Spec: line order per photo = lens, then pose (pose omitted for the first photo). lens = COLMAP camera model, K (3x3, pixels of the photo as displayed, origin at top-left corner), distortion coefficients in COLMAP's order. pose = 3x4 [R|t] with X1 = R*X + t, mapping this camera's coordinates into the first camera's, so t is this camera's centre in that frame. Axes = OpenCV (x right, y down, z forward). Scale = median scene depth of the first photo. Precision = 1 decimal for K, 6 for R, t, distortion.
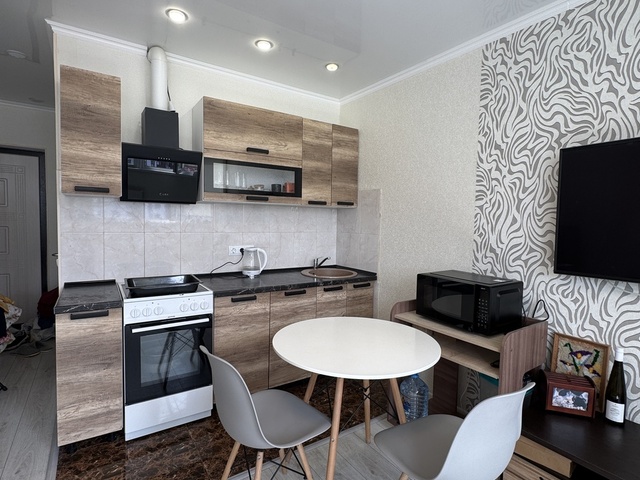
lens RADIAL K [[339.9, 0, 320.5], [0, 339.9, 239.4], [0, 0, 1]] dist [-0.000152, -0.000215]
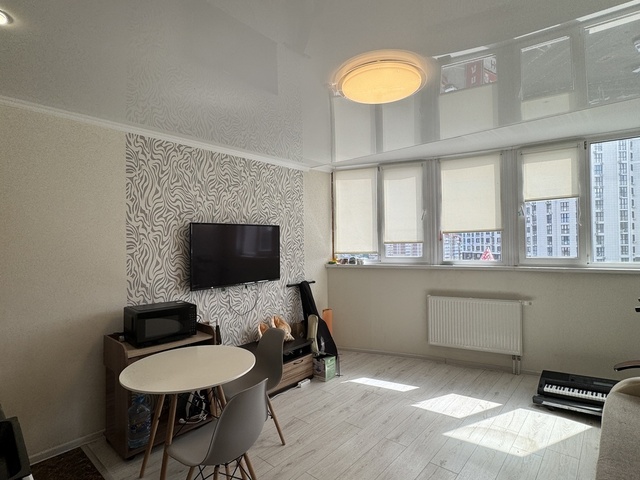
lens RADIAL K [[339.9, 0, 320.3], [0, 339.9, 239.7], [0, 0, 1]] dist [-0.000152, -0.000215]
pose [[-0.251647, -0.008579, 0.967781, -1.004269], [0.060111, 0.997892, 0.024476, -0.144202], [-0.965951, 0.064334, -0.250600, 0.644948]]
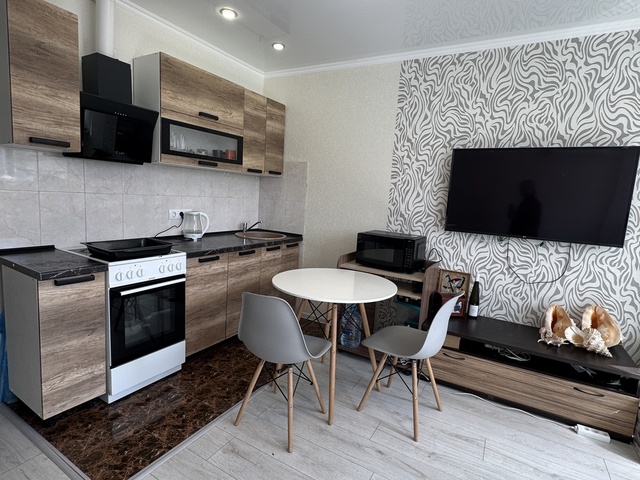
lens RADIAL K [[339.9, 0, 321.0], [0, 339.9, 239.1], [0, 0, 1]] dist [-0.000152, -0.000215]
pose [[0.898767, -0.021970, 0.437876, -0.408779], [-0.020549, 0.995535, 0.092129, 0.006783], [-0.437945, -0.091800, 0.894303, -0.112487]]
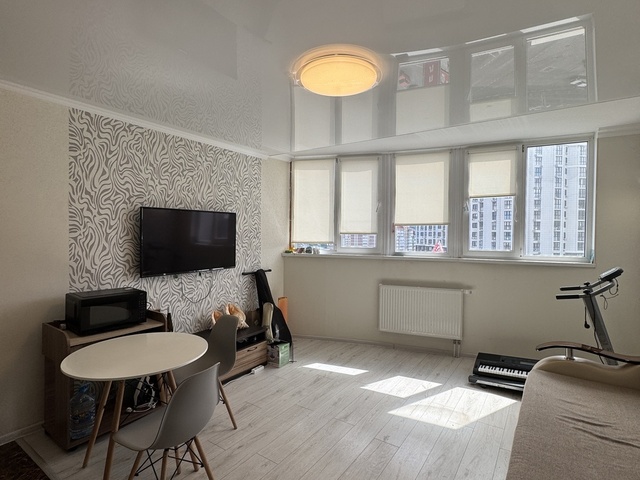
lens RADIAL K [[339.9, 0, 320.2], [0, 339.9, 240.0], [0, 0, 1]] dist [-0.000152, -0.000215]
pose [[-0.365834, -0.043555, 0.929660, -1.031557], [0.030735, 0.997794, 0.058841, -0.138214], [-0.930172, 0.050099, -0.363689, 0.642524]]
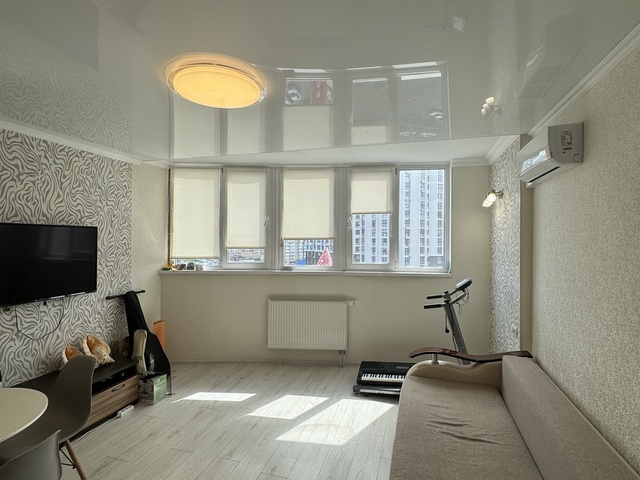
lens RADIAL K [[339.9, 0, 320.4], [0, 339.9, 239.9], [0, 0, 1]] dist [-0.000152, -0.000215]
pose [[-0.637787, -0.024988, 0.769808, -0.993757], [0.019829, 0.998610, 0.048844, -0.185794], [-0.769958, 0.046416, -0.636404, 0.596097]]
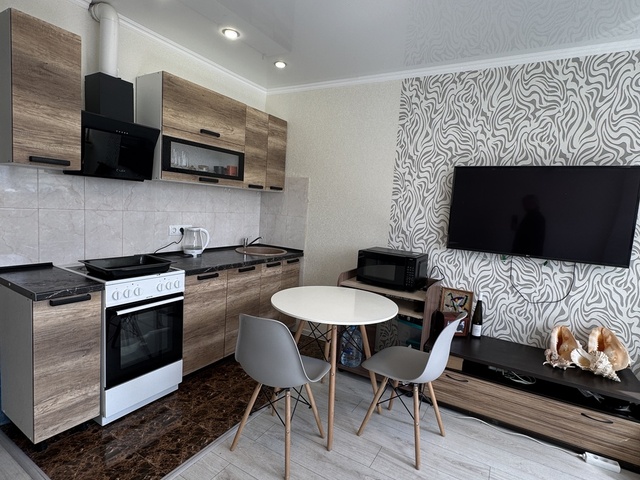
lens RADIAL K [[339.9, 0, 321.0], [0, 339.9, 239.3], [0, 0, 1]] dist [-0.000152, -0.000215]
pose [[0.902191, -0.003368, 0.431324, -0.396375], [-0.025169, 0.997855, 0.060438, -0.014732], [-0.430602, -0.065383, 0.900170, -0.104169]]
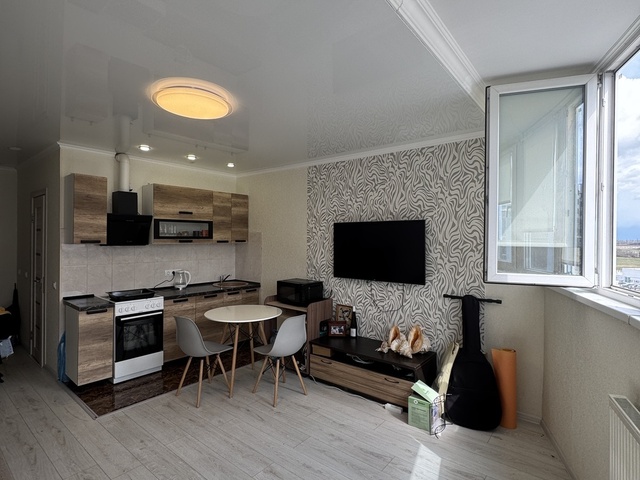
lens RADIAL K [[339.9, 0, 320.4], [0, 339.9, 239.4], [0, 0, 1]] dist [-0.000152, -0.000215]
pose [[0.958151, -0.014385, 0.285903, -0.036222], [0.027864, 0.998681, -0.043134, -0.046729], [-0.284906, 0.049296, 0.957287, -0.961021]]
